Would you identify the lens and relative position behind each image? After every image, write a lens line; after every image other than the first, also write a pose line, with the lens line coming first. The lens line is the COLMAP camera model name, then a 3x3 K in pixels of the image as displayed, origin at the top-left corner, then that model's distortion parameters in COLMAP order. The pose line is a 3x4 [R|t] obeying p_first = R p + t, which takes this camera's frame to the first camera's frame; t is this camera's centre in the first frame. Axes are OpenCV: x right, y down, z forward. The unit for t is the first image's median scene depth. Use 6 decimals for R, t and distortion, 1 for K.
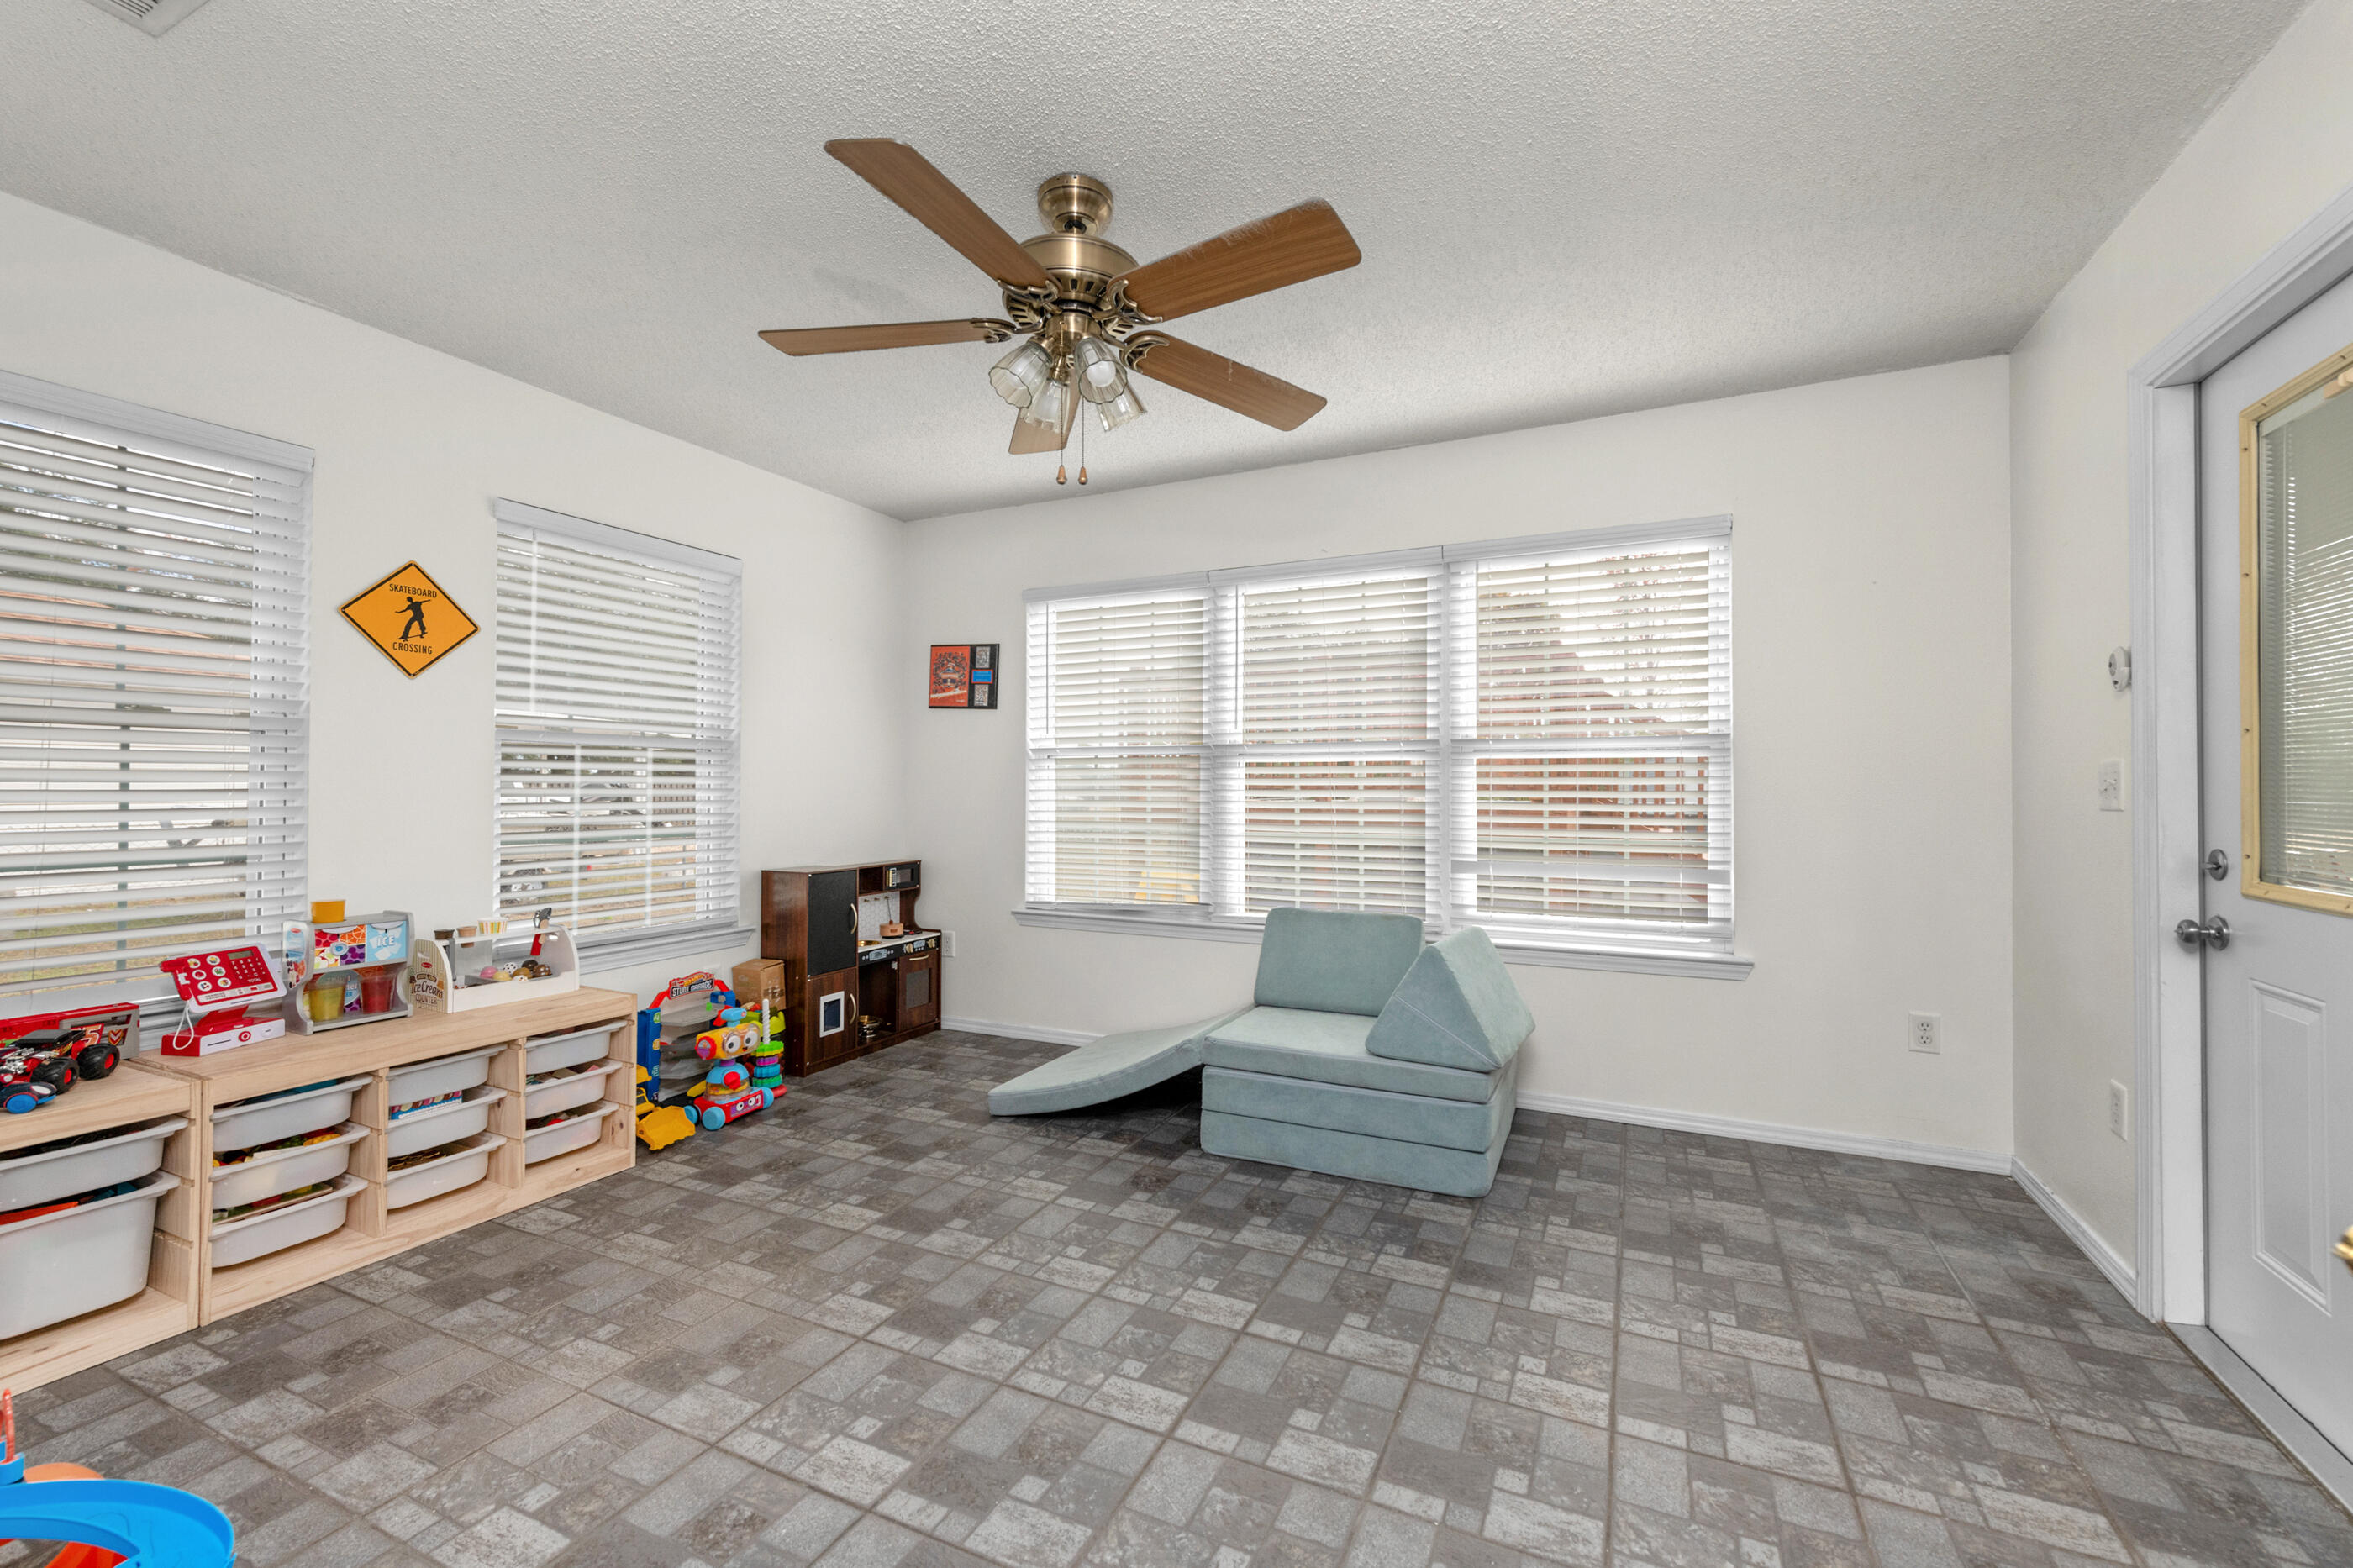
lens RADIAL K [[957.0, 0, 1195.4], [0, 957.0, 781.0], [0, 0, 1]] dist [0.001612, -0.000410]
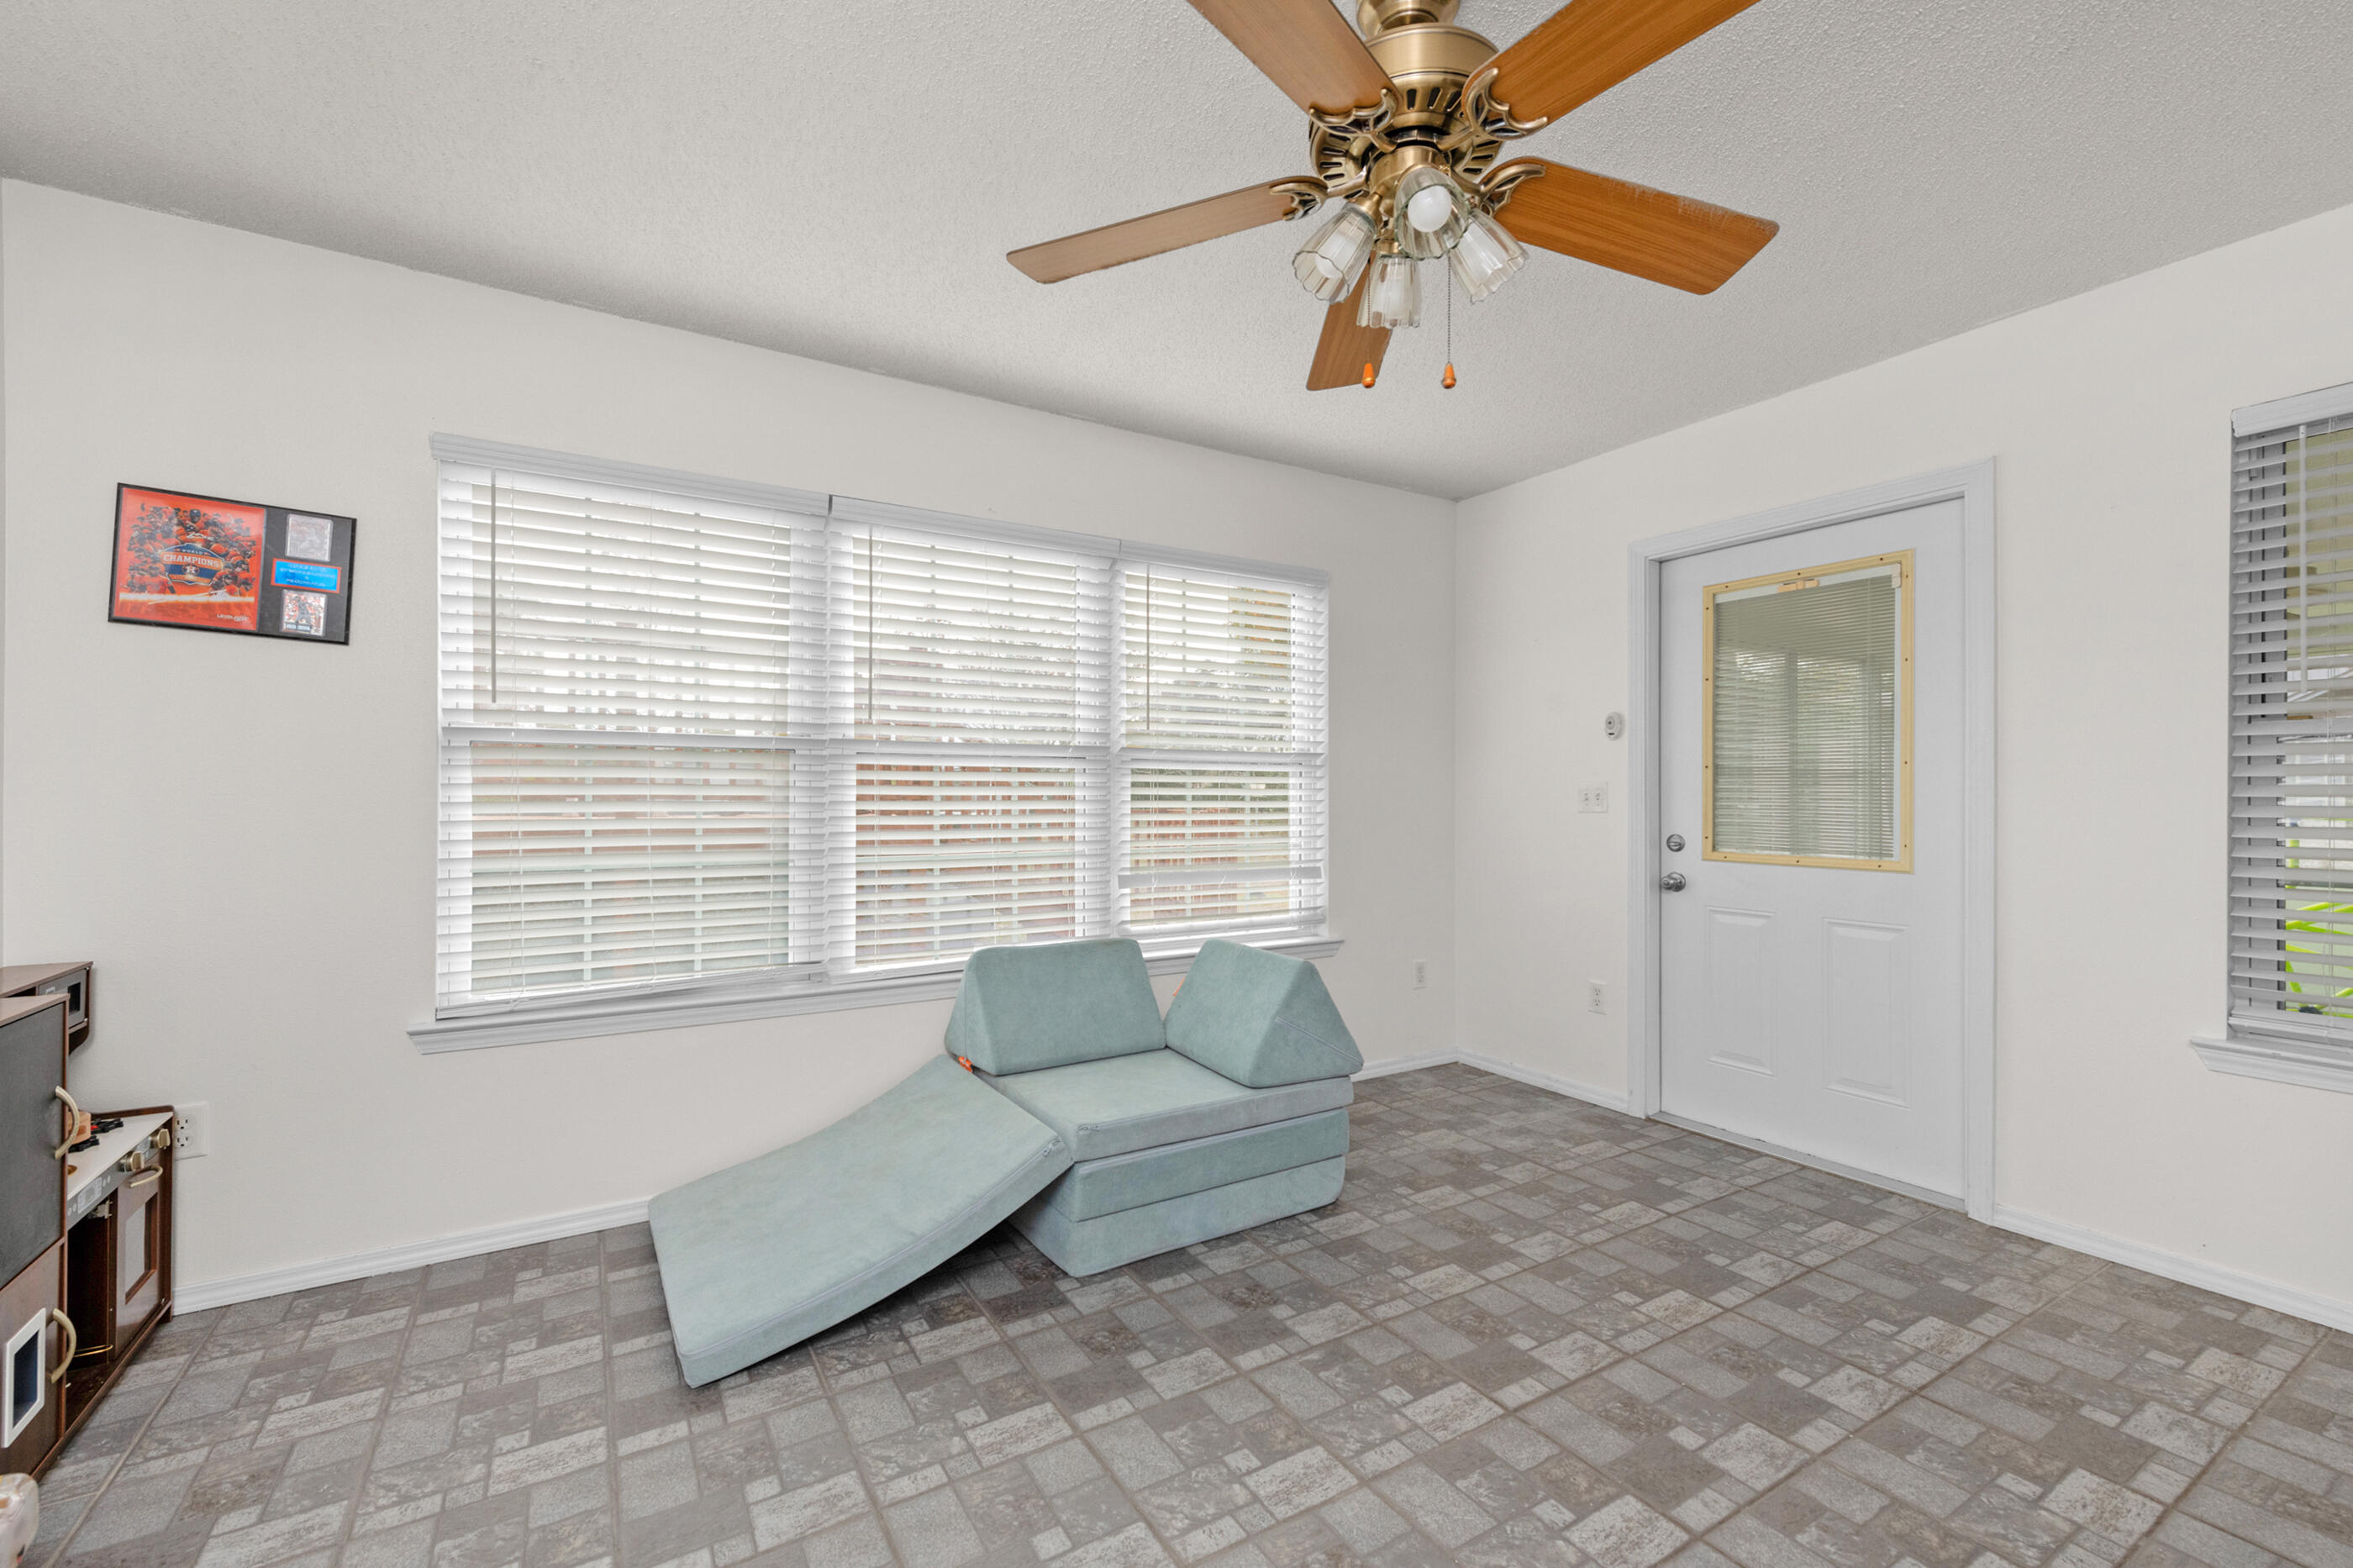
lens RADIAL K [[962.0, 0, 1177.6], [0, 962.0, 793.2], [0, 0, 1]] dist [0.010932, -0.000374]
pose [[0.557789, 0.001710, 0.829981, -0.674742], [-0.006490, 0.999976, 0.002301, 0.000176], [-0.829957, -0.006670, 0.557787, 0.587677]]
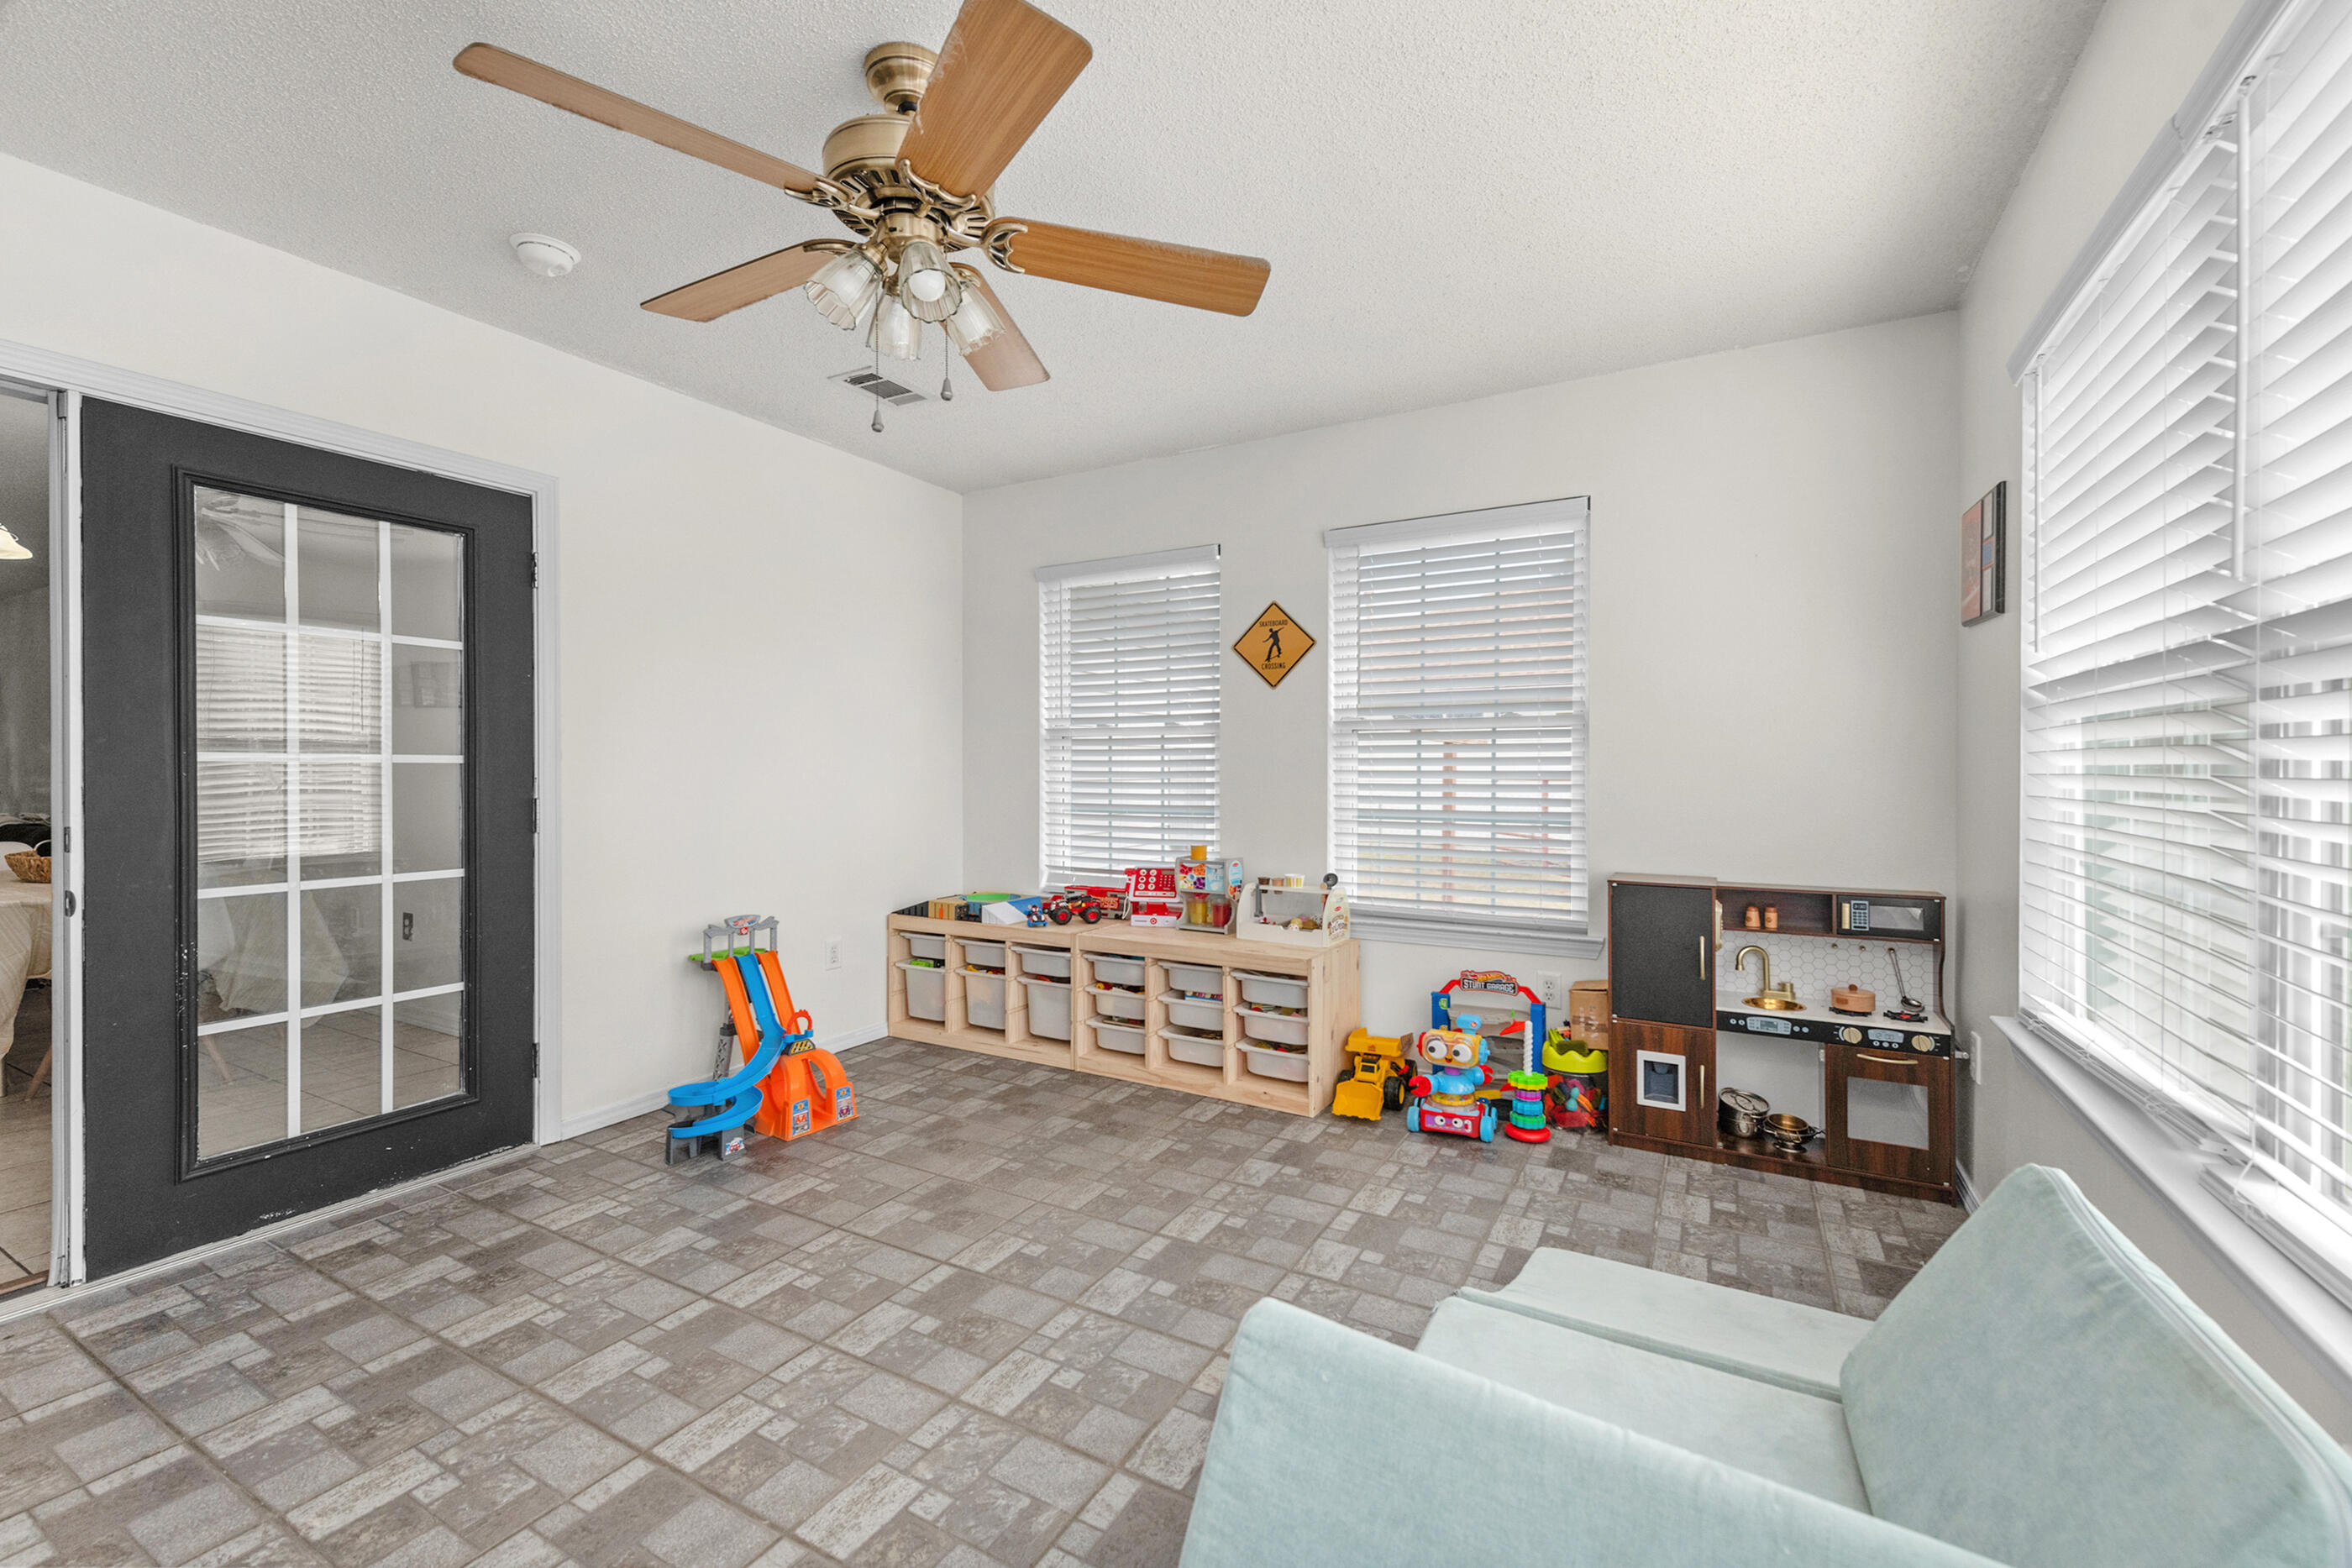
lens RADIAL K [[961.5, 0, 1183.3], [0, 961.5, 768.5], [0, 0, 1]] dist [0.010932, -0.000374]
pose [[-0.075102, 0.004104, -0.997167, 0.580662], [0.007123, 0.999968, 0.003579, -0.000576], [0.997150, -0.006834, -0.075129, 1.049365]]
